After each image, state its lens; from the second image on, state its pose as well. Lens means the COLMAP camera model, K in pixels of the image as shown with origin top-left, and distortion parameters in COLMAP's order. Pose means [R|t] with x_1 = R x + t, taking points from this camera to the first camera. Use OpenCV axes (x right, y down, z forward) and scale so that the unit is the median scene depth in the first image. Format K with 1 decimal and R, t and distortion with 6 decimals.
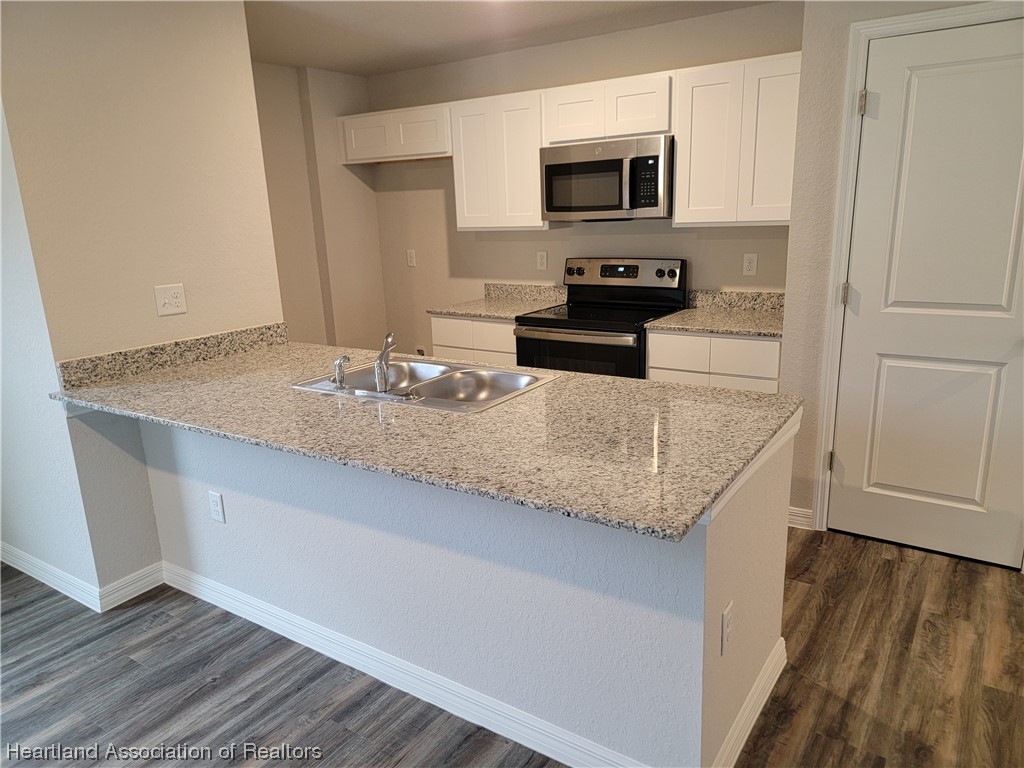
lens RADIAL K [[722.7, 0, 512.2], [0, 722.7, 388.4], [0, 0, 1]] dist [0.058960, -0.021783]
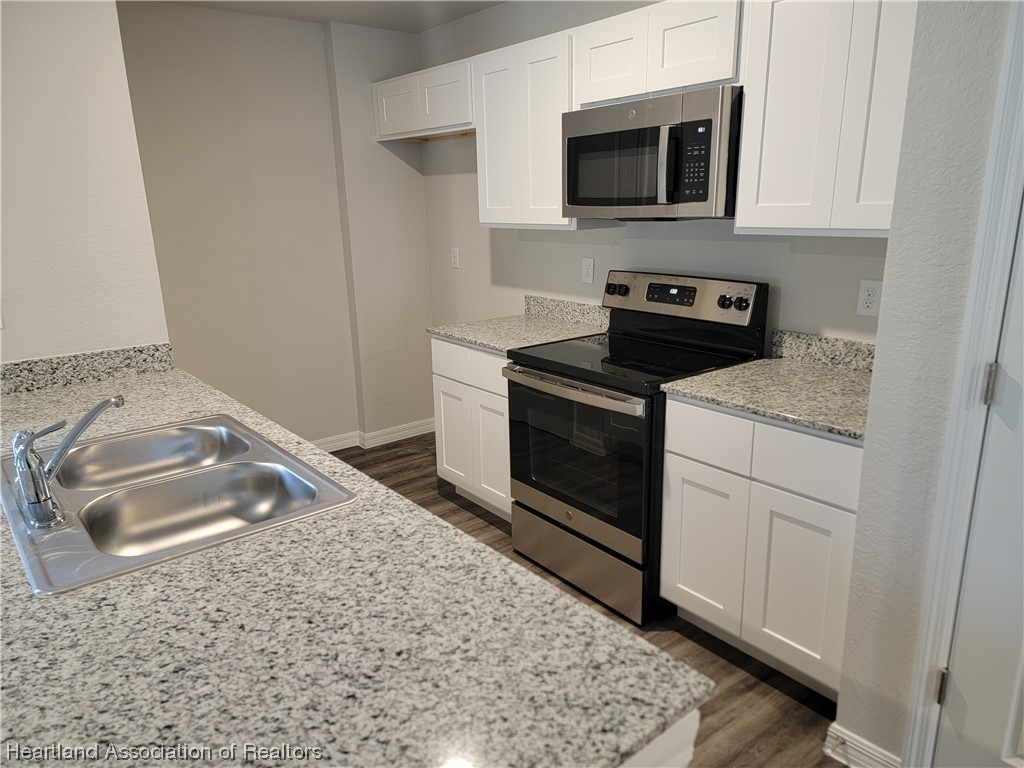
lens RADIAL K [[722.7, 0, 505.6], [0, 722.7, 389.7], [0, 0, 1]] dist [0.058960, -0.021783]
pose [[0.952885, 0.093927, -0.288422, 0.218056], [-0.087876, 0.995555, 0.033885, -0.086571], [0.290322, -0.006943, 0.956904, 0.318806]]
